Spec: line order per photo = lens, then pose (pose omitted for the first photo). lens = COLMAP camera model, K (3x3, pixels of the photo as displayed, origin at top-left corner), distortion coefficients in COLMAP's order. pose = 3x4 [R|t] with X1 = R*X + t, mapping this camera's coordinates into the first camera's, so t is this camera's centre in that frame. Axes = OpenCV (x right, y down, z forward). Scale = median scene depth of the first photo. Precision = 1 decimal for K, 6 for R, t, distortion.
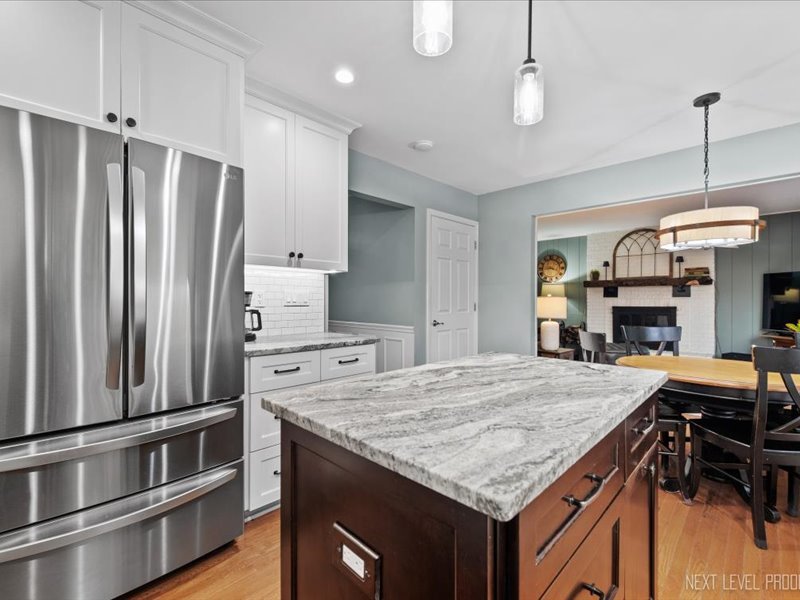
lens RADIAL K [[363.3, 0, 404.9], [0, 363.3, 299.3], [0, 0, 1]] dist [0.002098, 0.000585]
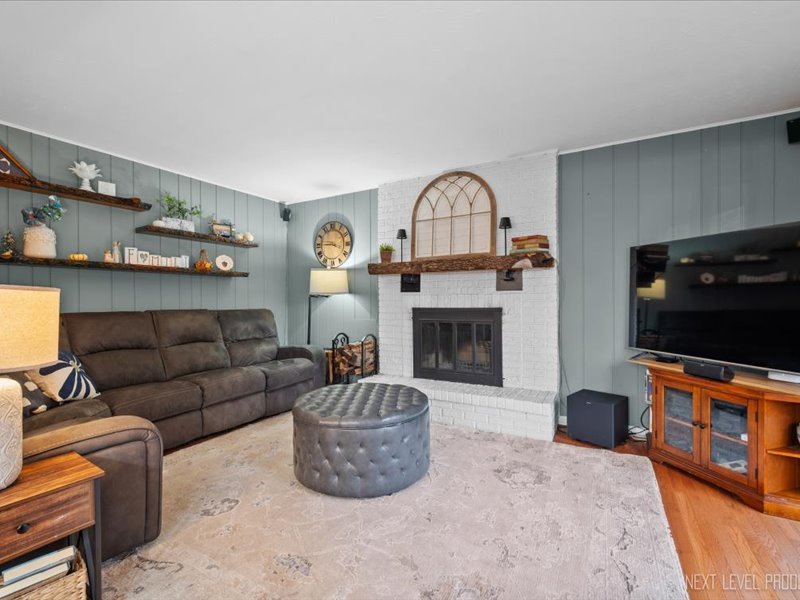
lens RADIAL K [[363.3, 0, 404.9], [0, 363.3, 299.3], [0, 0, 1]] dist [0.002098, 0.000585]
pose [[0.970082, -0.007305, 0.242668, 0.435332], [0.006606, 0.999971, 0.003694, 0.003951], [-0.242688, -0.001980, 0.970102, 0.459648]]
